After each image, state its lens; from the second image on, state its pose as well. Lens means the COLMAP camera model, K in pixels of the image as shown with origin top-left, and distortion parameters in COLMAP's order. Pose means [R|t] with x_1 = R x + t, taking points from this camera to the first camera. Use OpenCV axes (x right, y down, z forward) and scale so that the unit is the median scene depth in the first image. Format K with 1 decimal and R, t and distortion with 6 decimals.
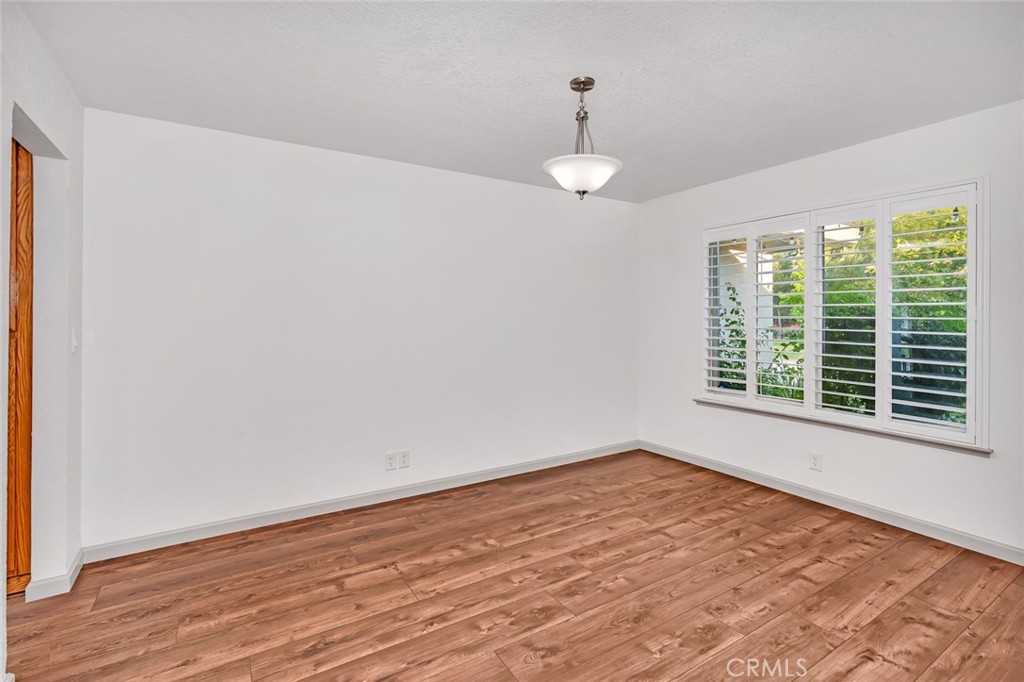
lens RADIAL K [[491.1, 0, 505.8], [0, 491.1, 311.6], [0, 0, 1]] dist [-0.002265, -0.000323]
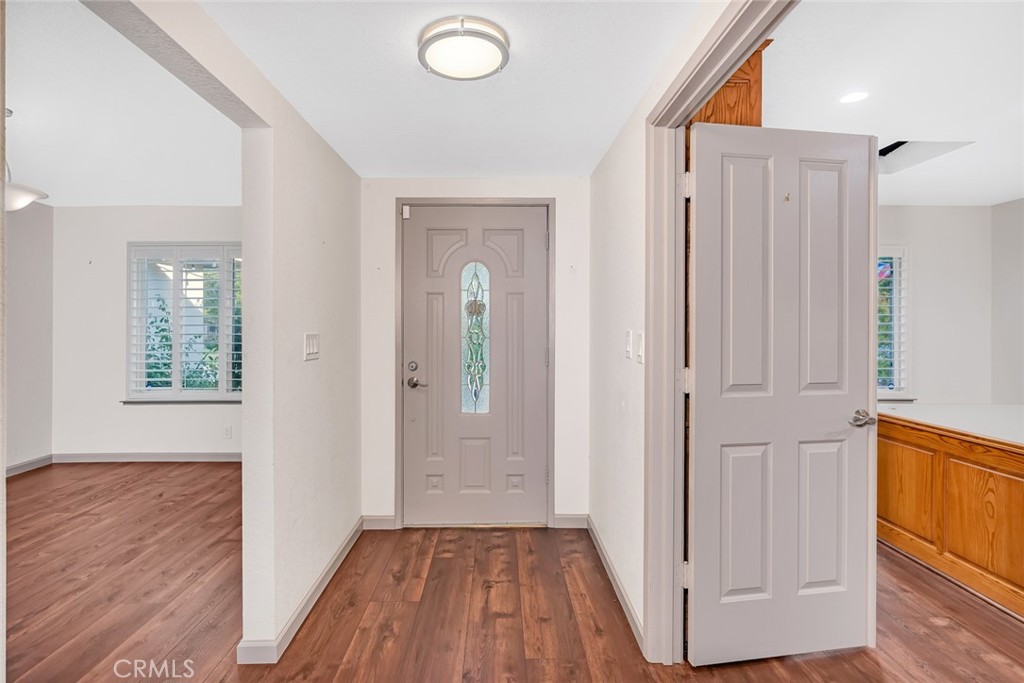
lens RADIAL K [[483.0, 0, 500.6], [0, 483.0, 326.2], [0, 0, 1]] dist [-0.001639, 0.000268]
pose [[0.514935, 0.000428, 0.857229, -0.110837], [-0.011830, 0.999908, 0.006607, -0.002967], [-0.857147, -0.013543, 0.514893, -0.299181]]
